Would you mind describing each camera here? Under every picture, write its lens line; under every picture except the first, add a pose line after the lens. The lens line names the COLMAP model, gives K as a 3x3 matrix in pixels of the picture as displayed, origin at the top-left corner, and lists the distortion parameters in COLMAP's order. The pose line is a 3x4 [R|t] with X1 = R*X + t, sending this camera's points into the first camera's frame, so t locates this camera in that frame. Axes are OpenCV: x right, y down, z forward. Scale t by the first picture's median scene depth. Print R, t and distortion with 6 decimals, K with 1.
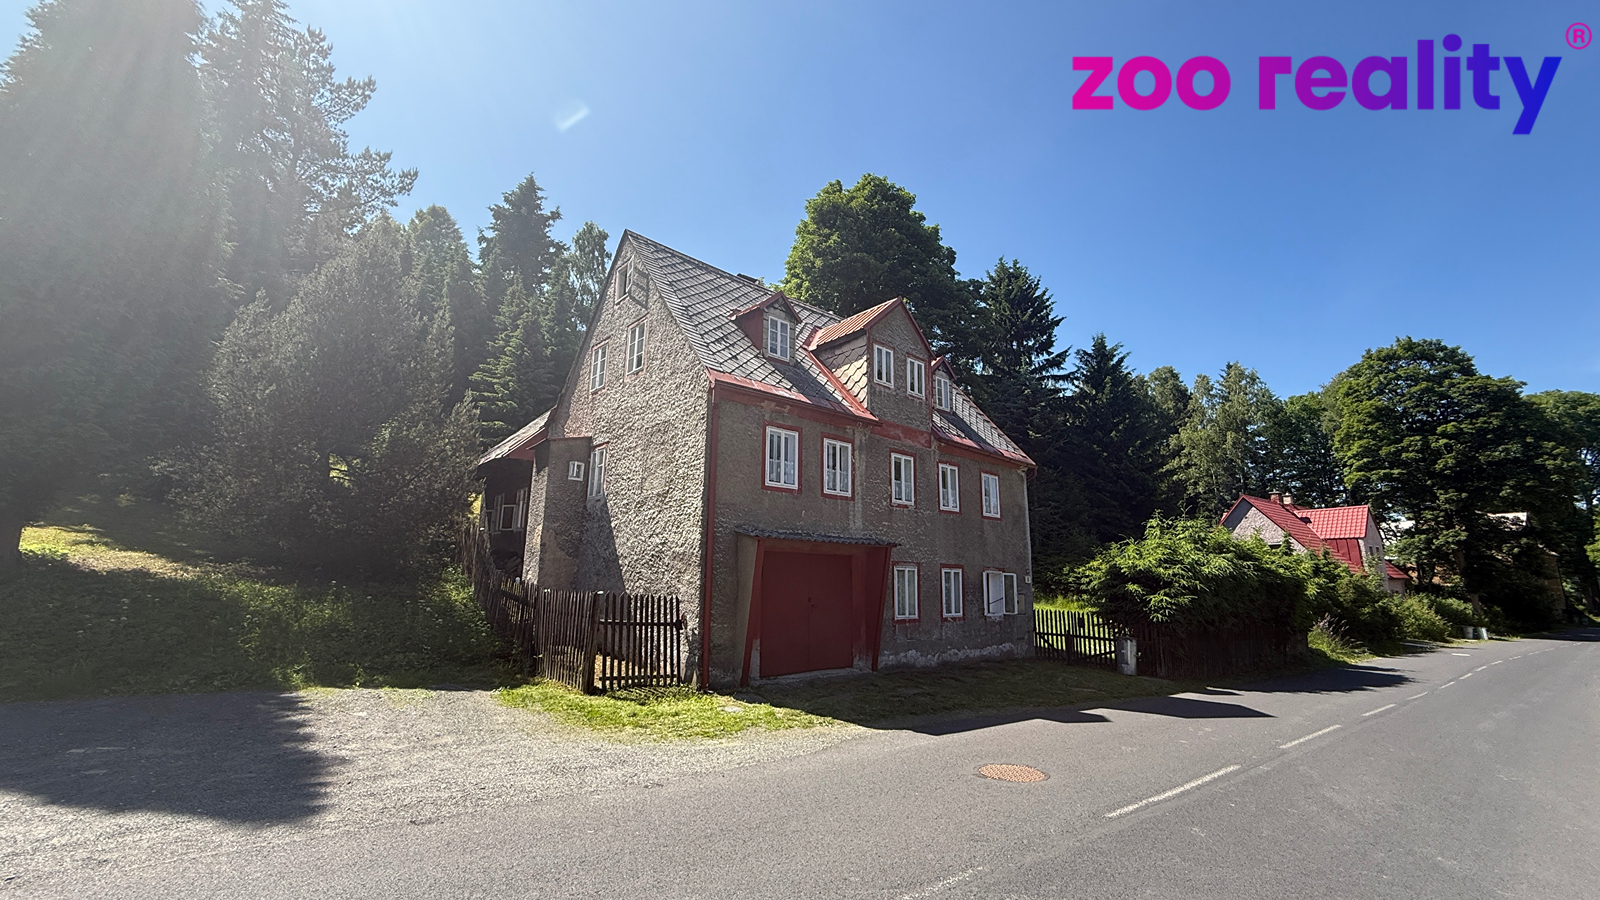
lens RADIAL K [[637.5, 0, 803.1], [0, 637.5, 453.7], [0, 0, 1]] dist [-0.001975, 0.001158]
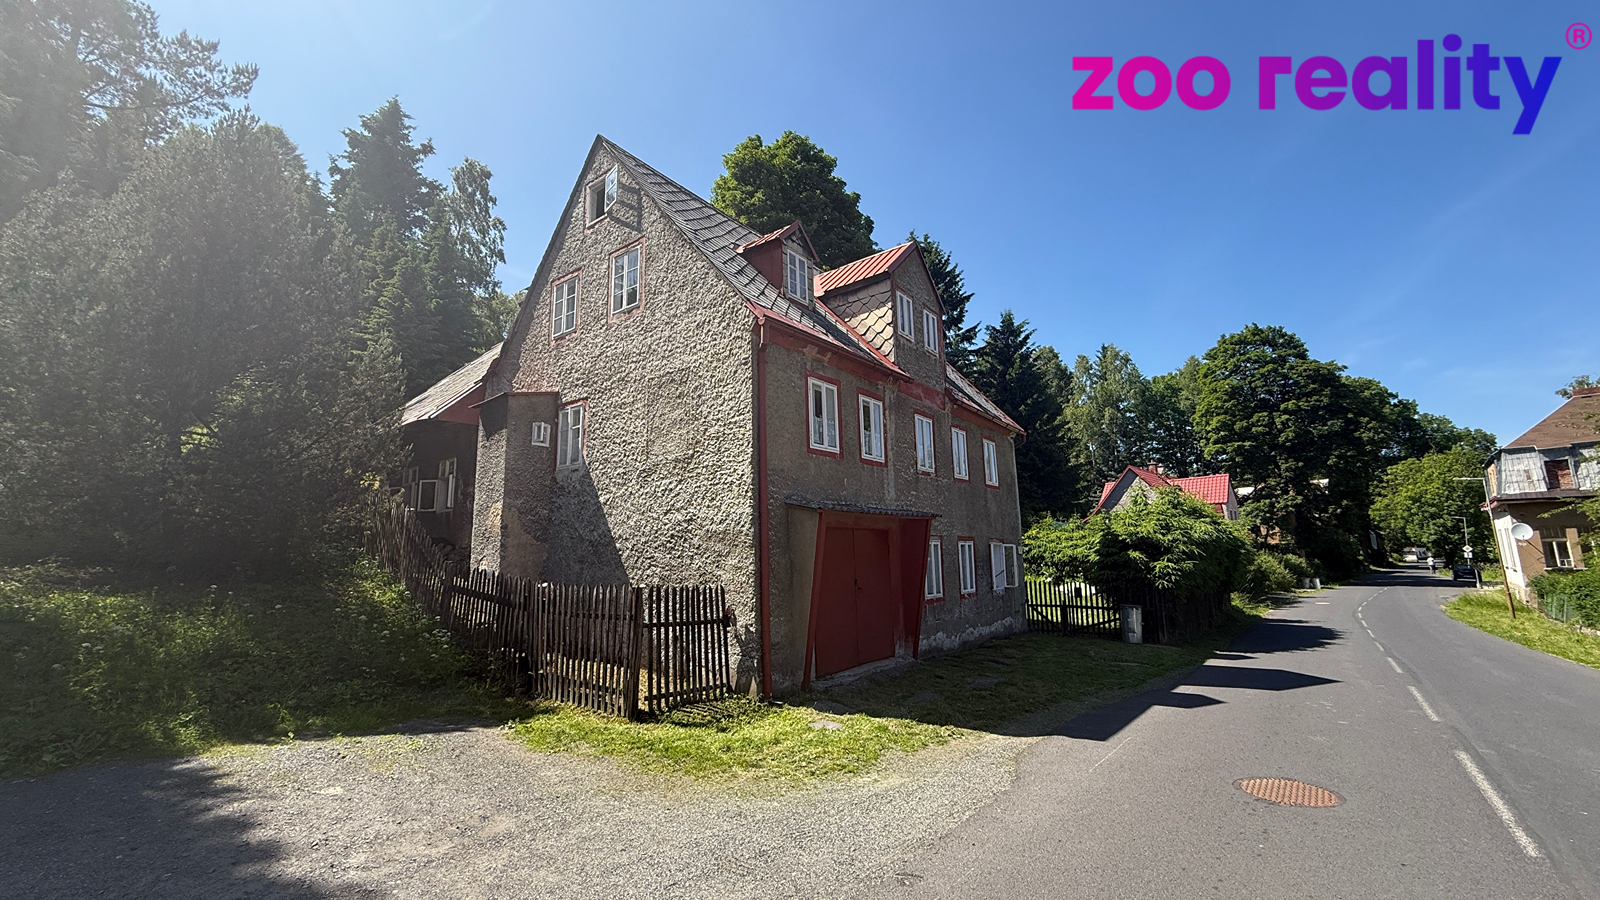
lens RADIAL K [[637.5, 0, 800.8], [0, 637.5, 452.2], [0, 0, 1]] dist [-0.001975, 0.001158]
pose [[0.982476, -0.005160, 0.186317, -0.173768], [-0.000967, 0.999462, 0.032781, 0.021472], [-0.186386, -0.032387, 0.981943, 0.143605]]
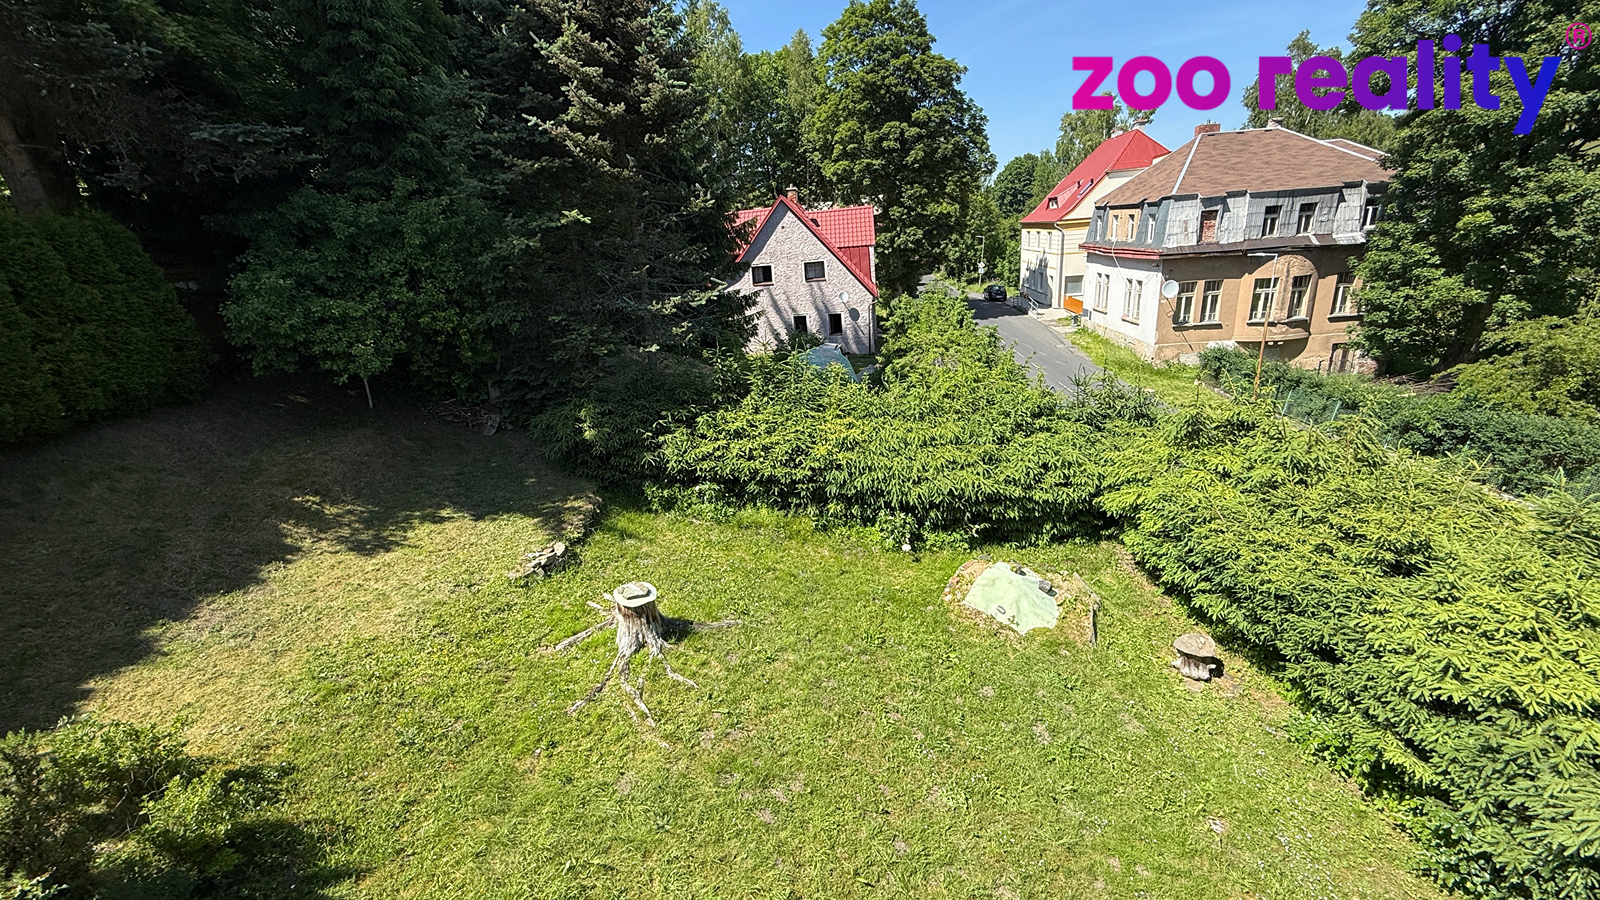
lens RADIAL K [[637.5, 0, 797.2], [0, 637.5, 455.1], [0, 0, 1]] dist [-0.001975, 0.001158]
pose [[0.639185, -0.308703, 0.704376, 0.220348], [-0.069582, 0.888929, 0.452728, -0.019326], [-0.765899, -0.338389, 0.546710, 1.445602]]
